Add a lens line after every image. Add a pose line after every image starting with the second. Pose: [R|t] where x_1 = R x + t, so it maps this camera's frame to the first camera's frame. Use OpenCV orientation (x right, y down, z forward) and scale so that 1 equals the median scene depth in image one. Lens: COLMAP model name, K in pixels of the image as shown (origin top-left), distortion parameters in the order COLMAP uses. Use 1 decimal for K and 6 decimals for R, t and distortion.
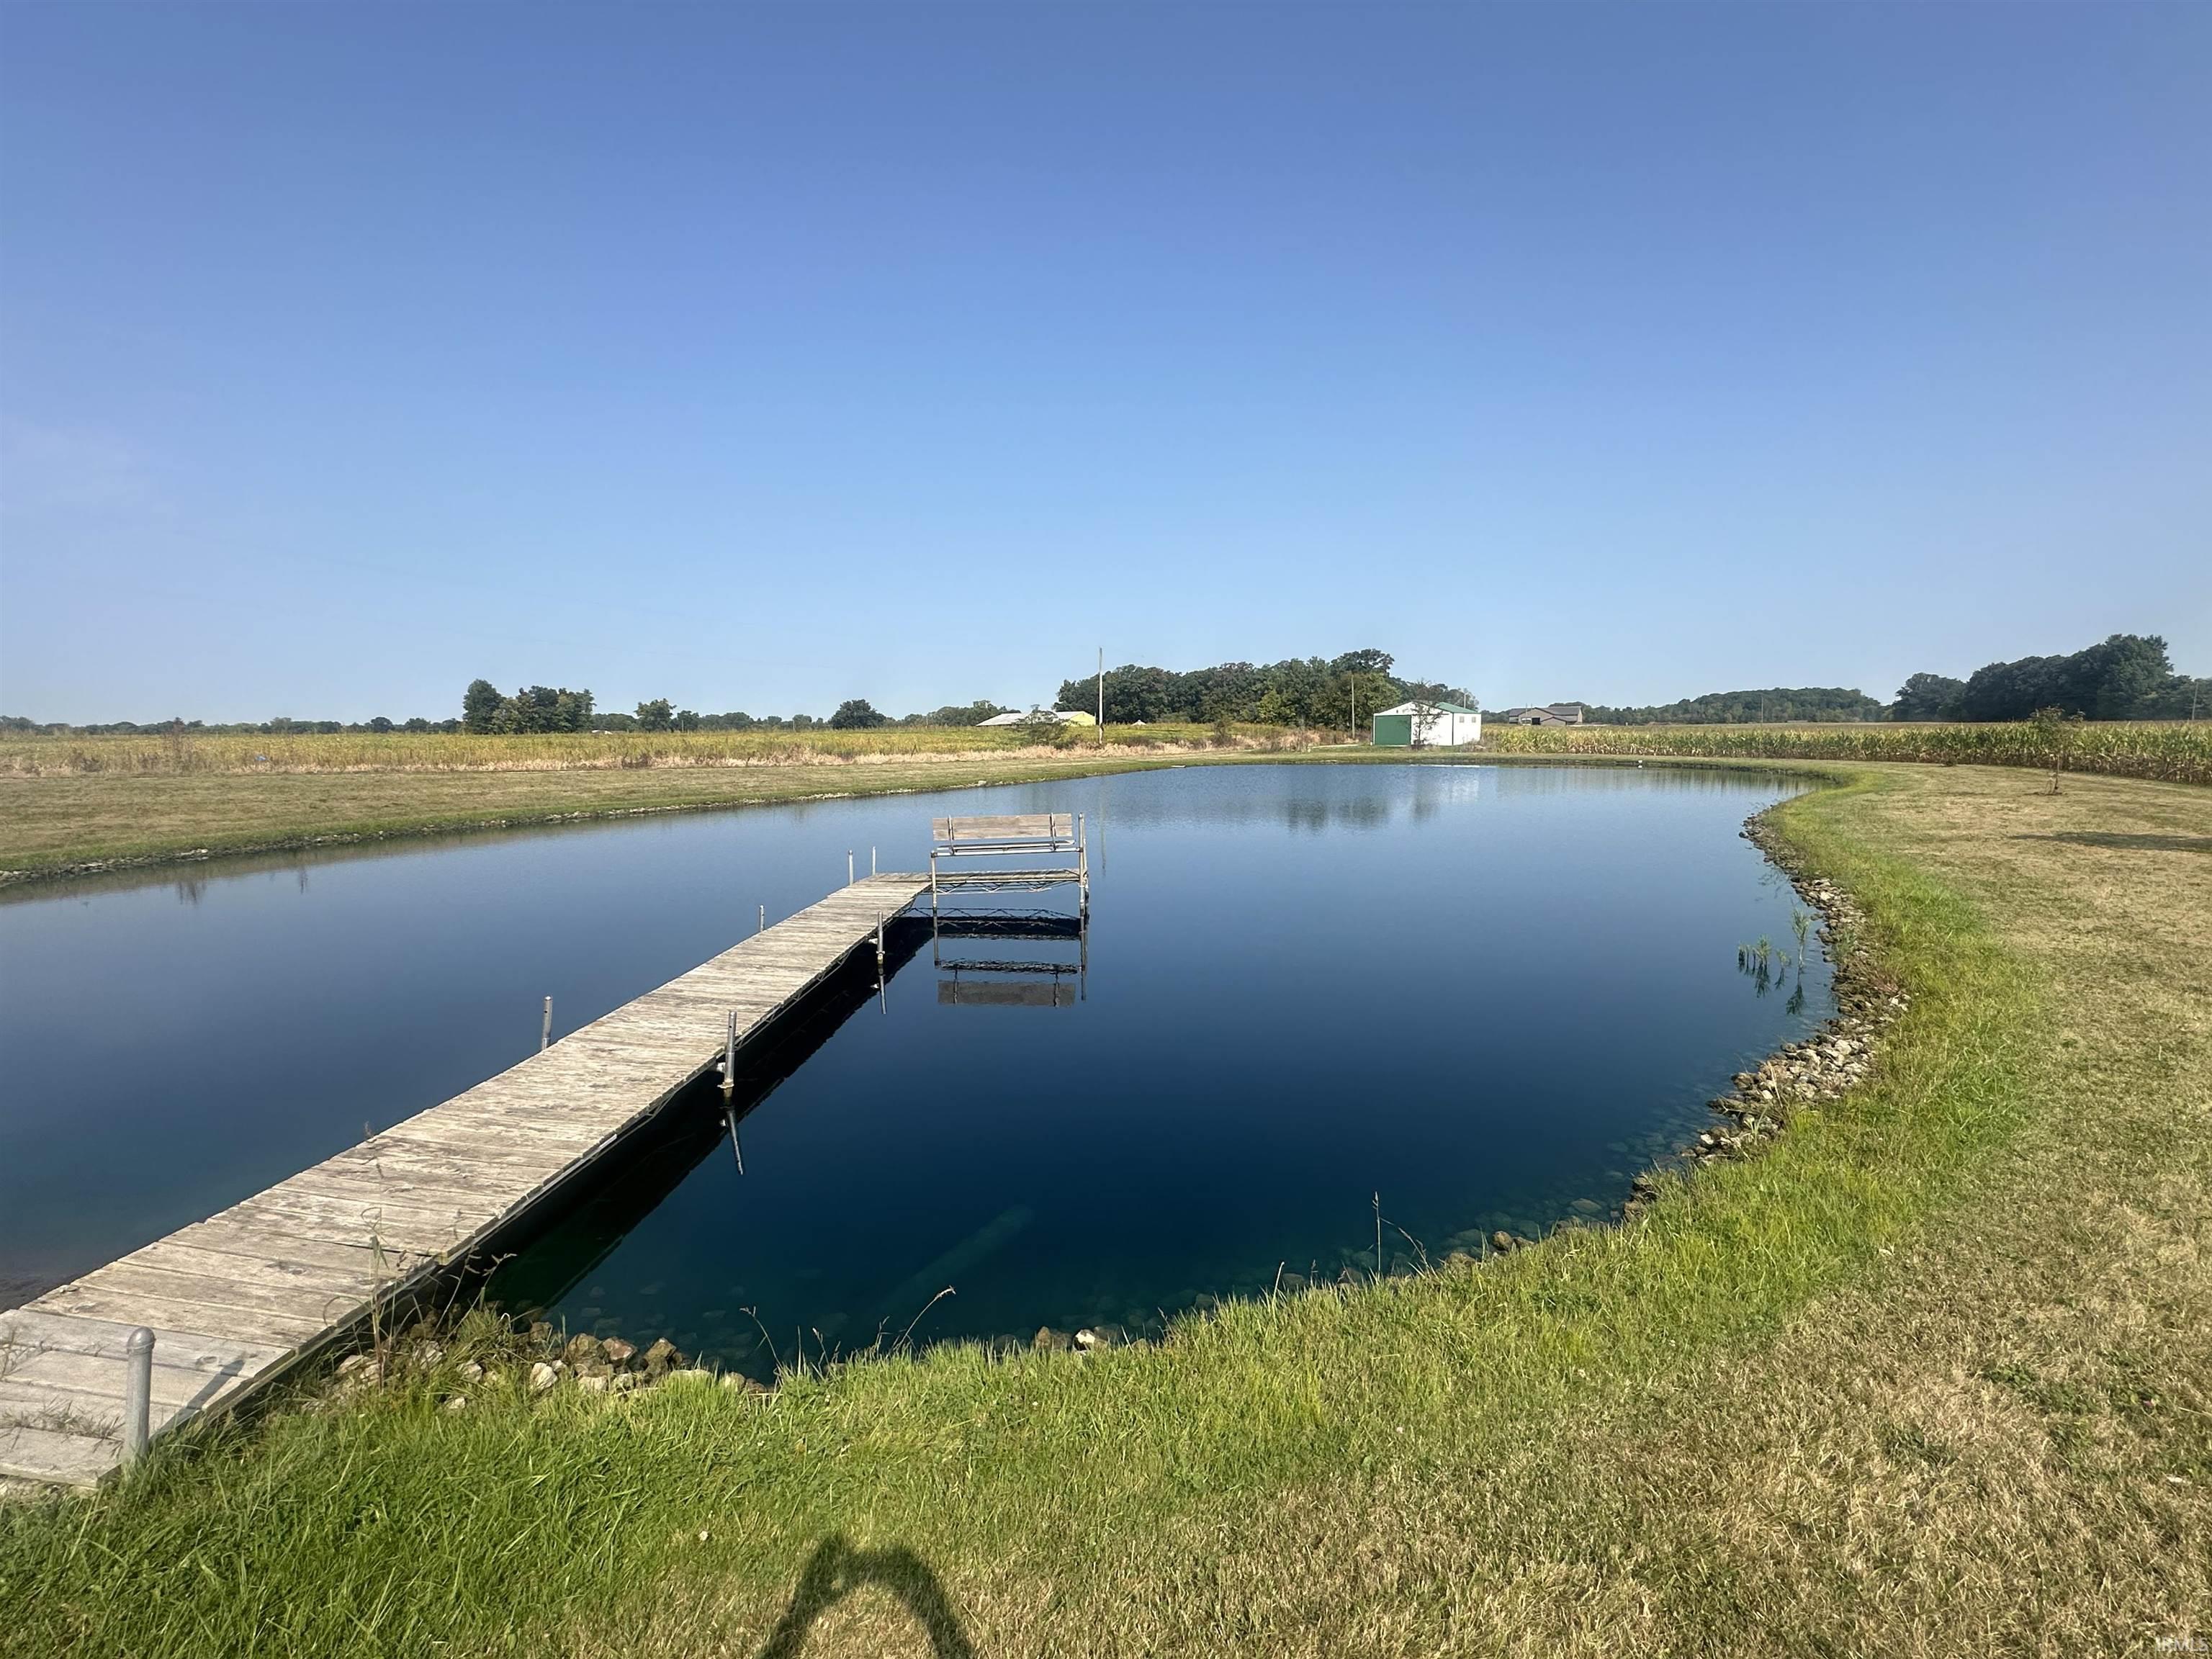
lens RADIAL K [[984.9, 0, 1106.0], [0, 984.9, 829.5], [0, 0, 1]] dist [-0.000431, -0.000091]
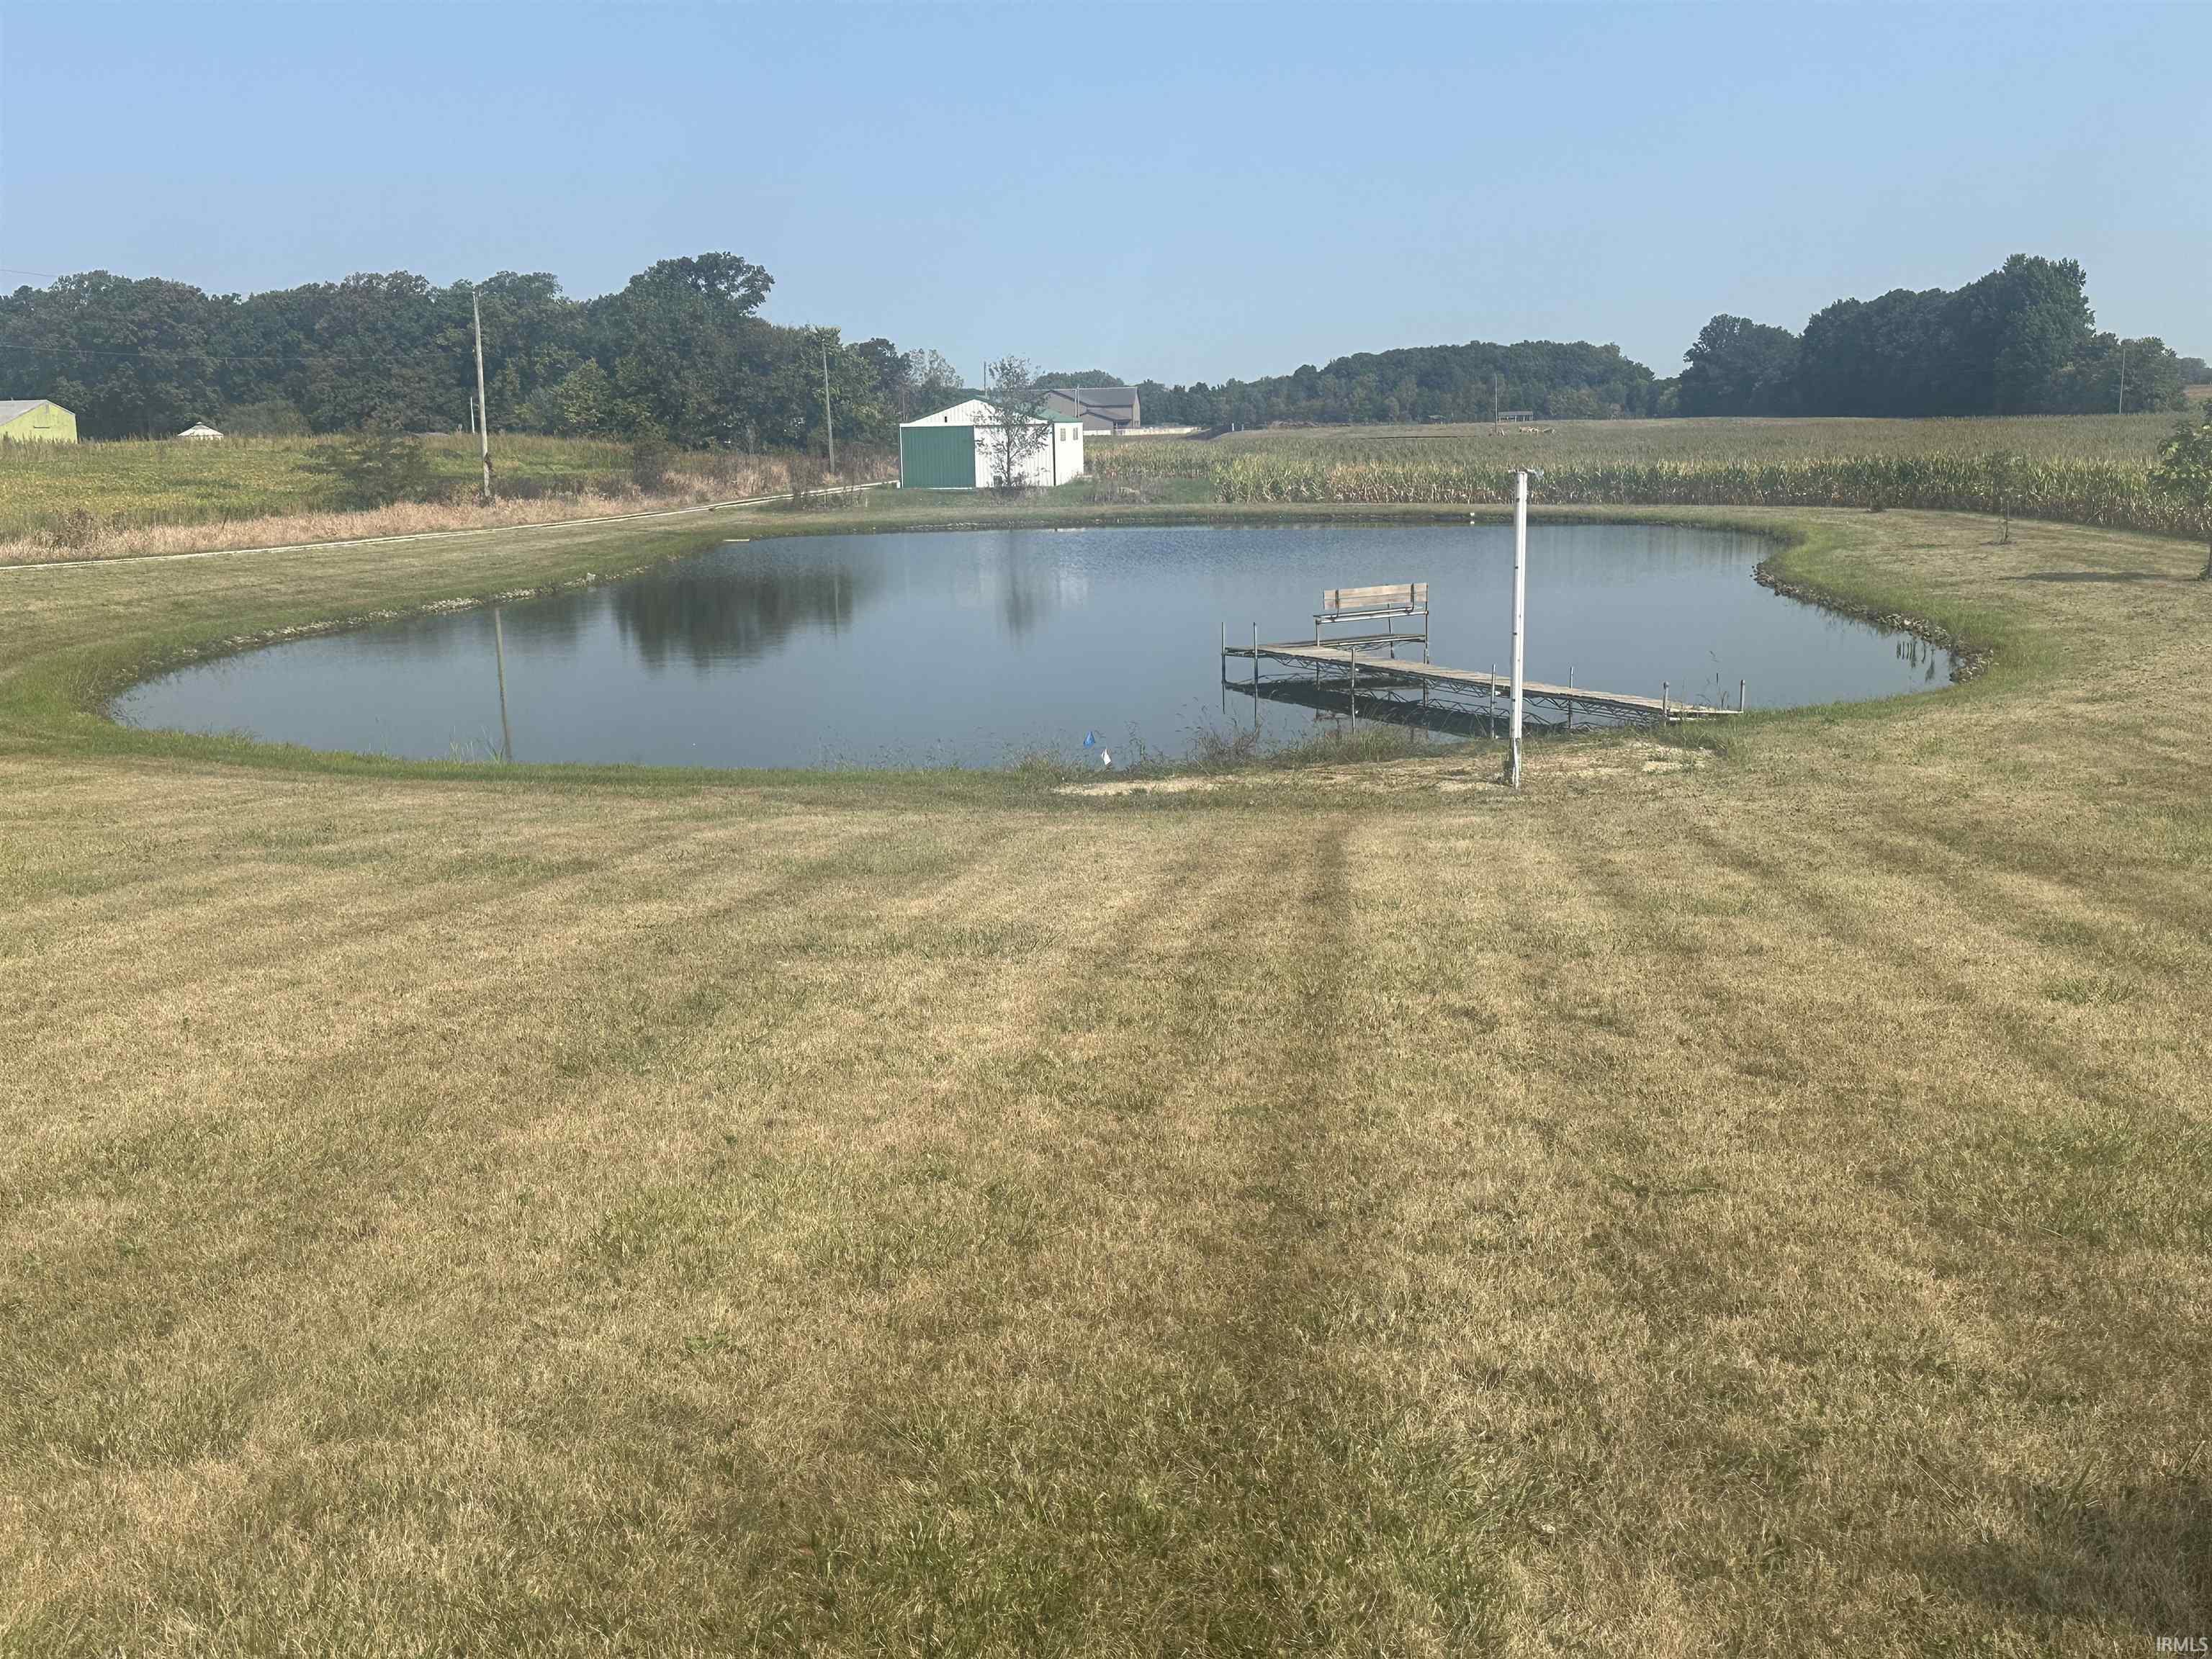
lens RADIAL K [[2506.2, 0, 1106.0], [0, 2506.2, 829.5], [0, 0, 1]] dist [0.213282, -0.495291]
pose [[0.896664, -0.075536, 0.436220, -0.096536], [0.051957, 0.996482, 0.065752, 0.003419], [-0.439652, -0.036293, 0.897435, -0.089120]]
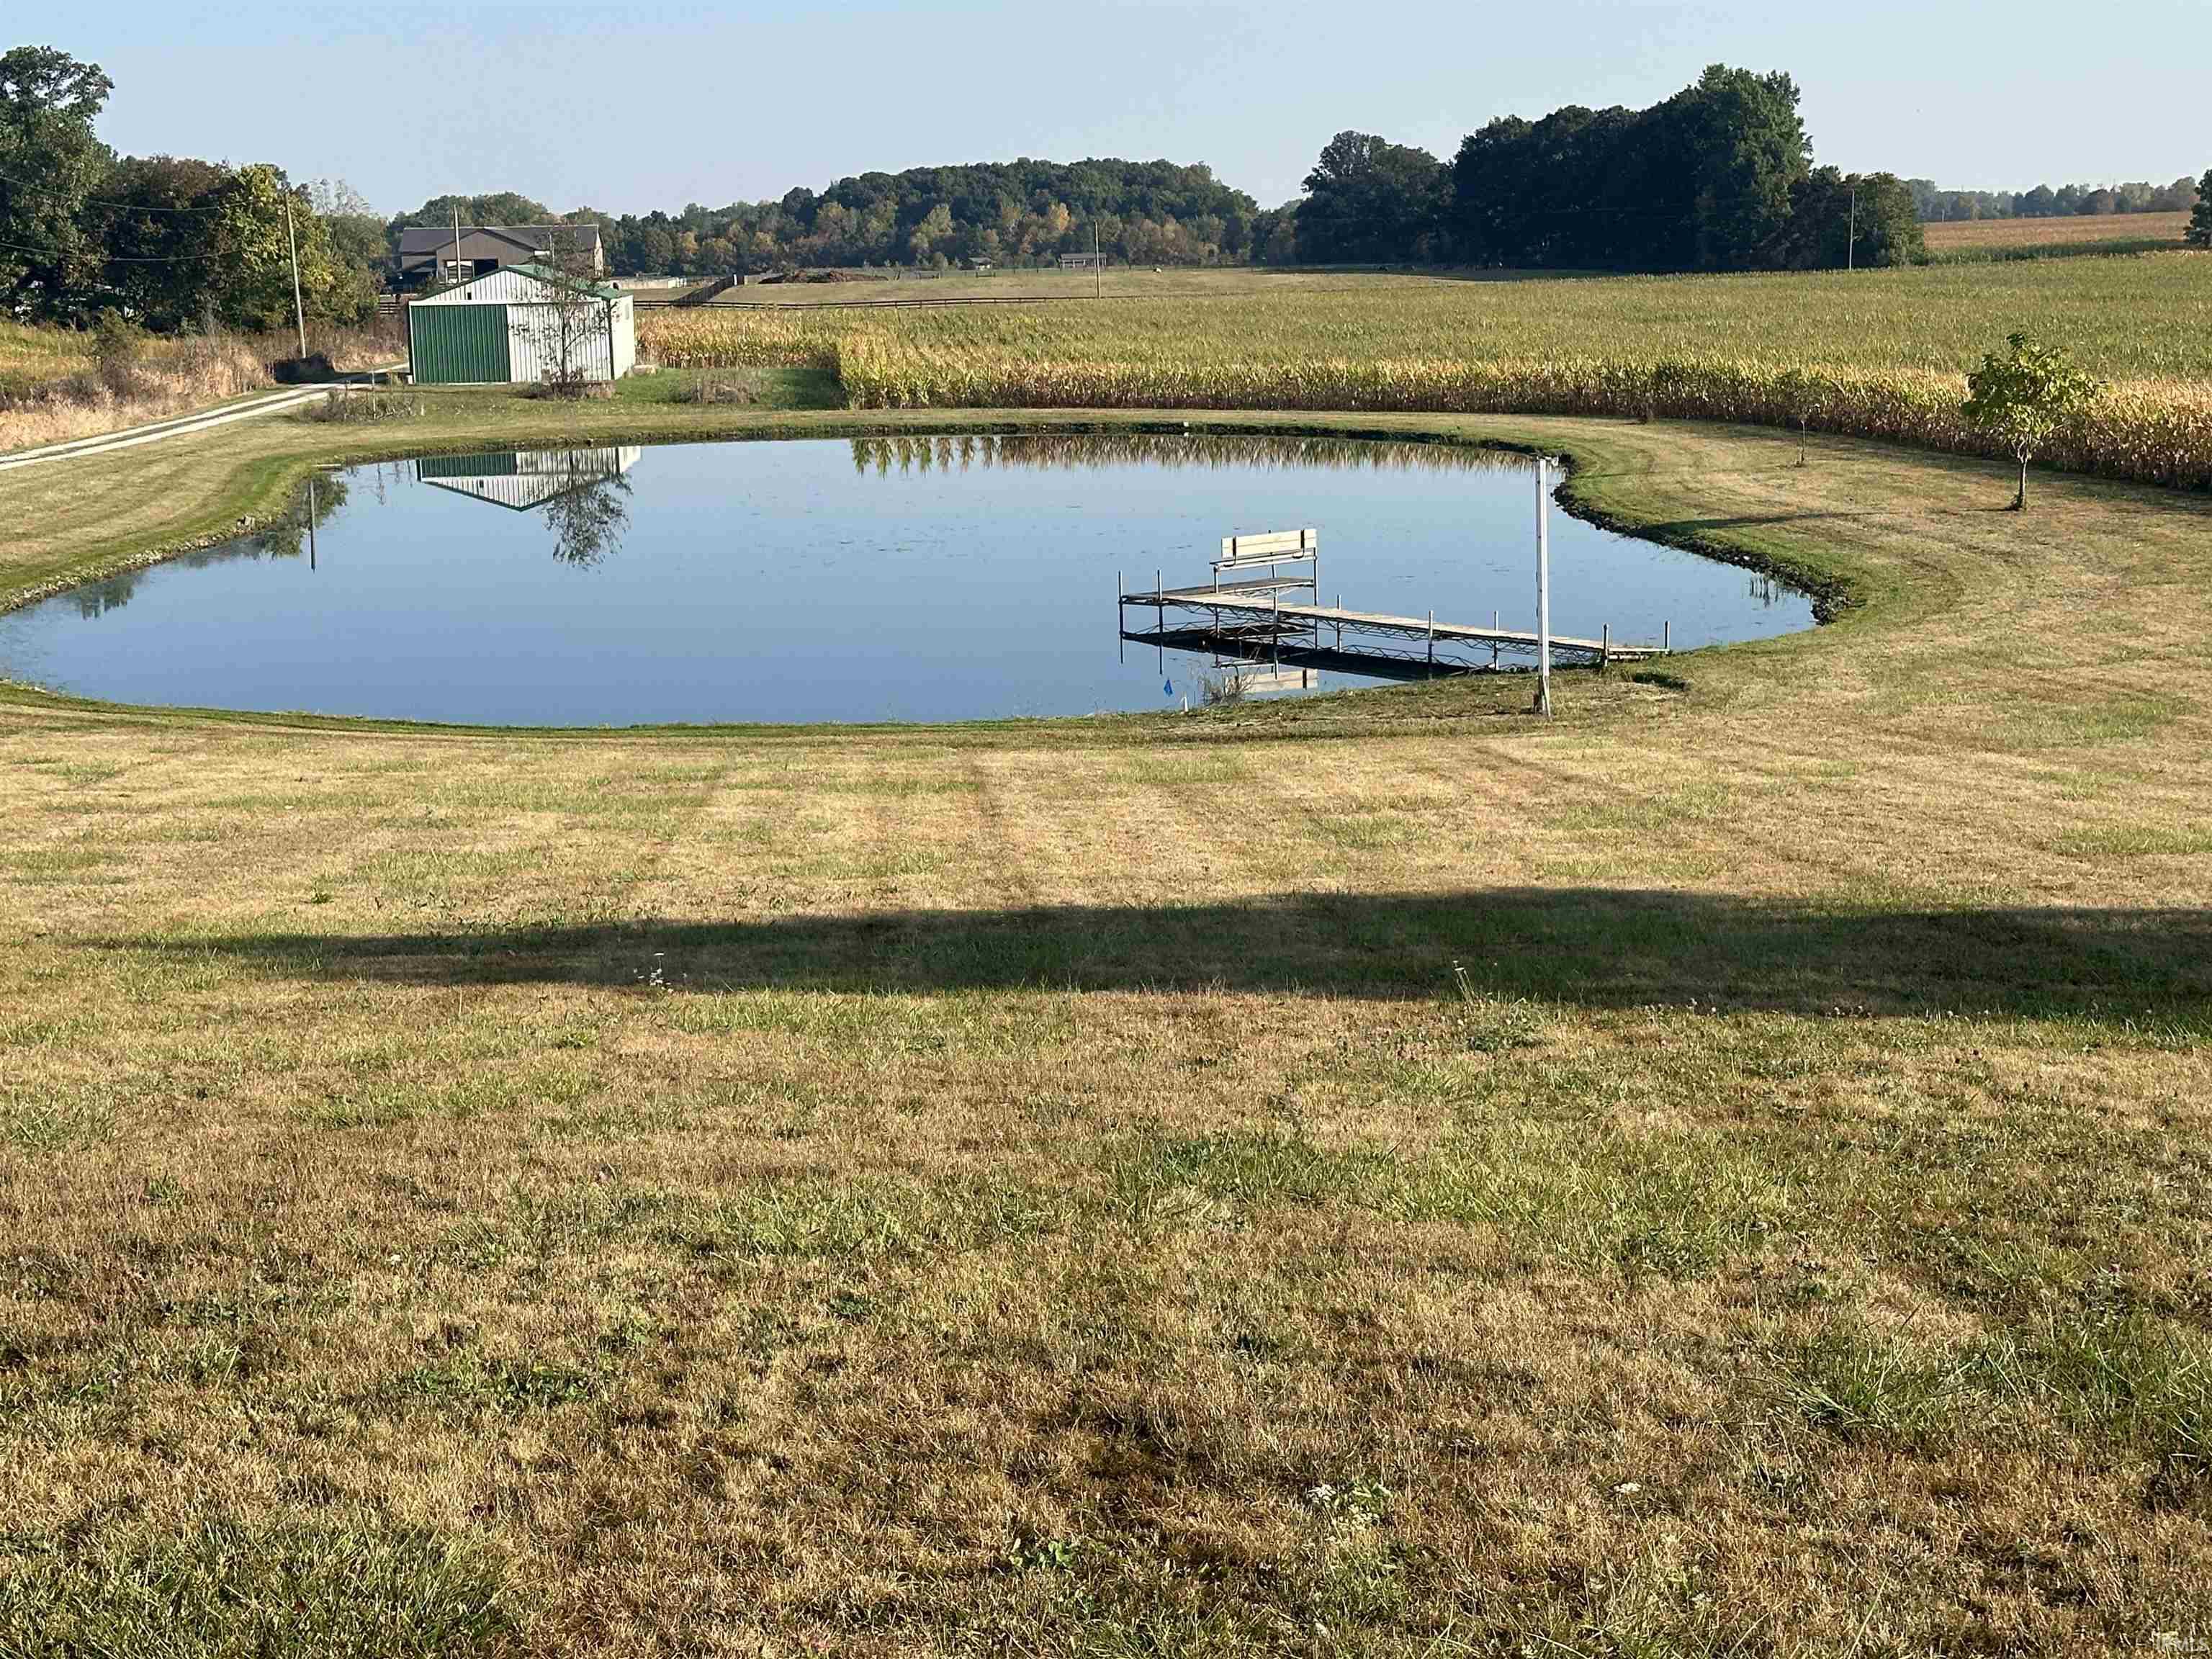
lens RADIAL K [[3443.2, 0, 1106.0], [0, 3443.2, 829.5], [0, 0, 1]] dist [0.158336, -0.037462]
pose [[0.808216, -0.104713, 0.579502, -0.153587], [0.071919, 0.994249, 0.079351, -0.000258], [-0.584478, -0.022455, 0.811098, -0.130565]]
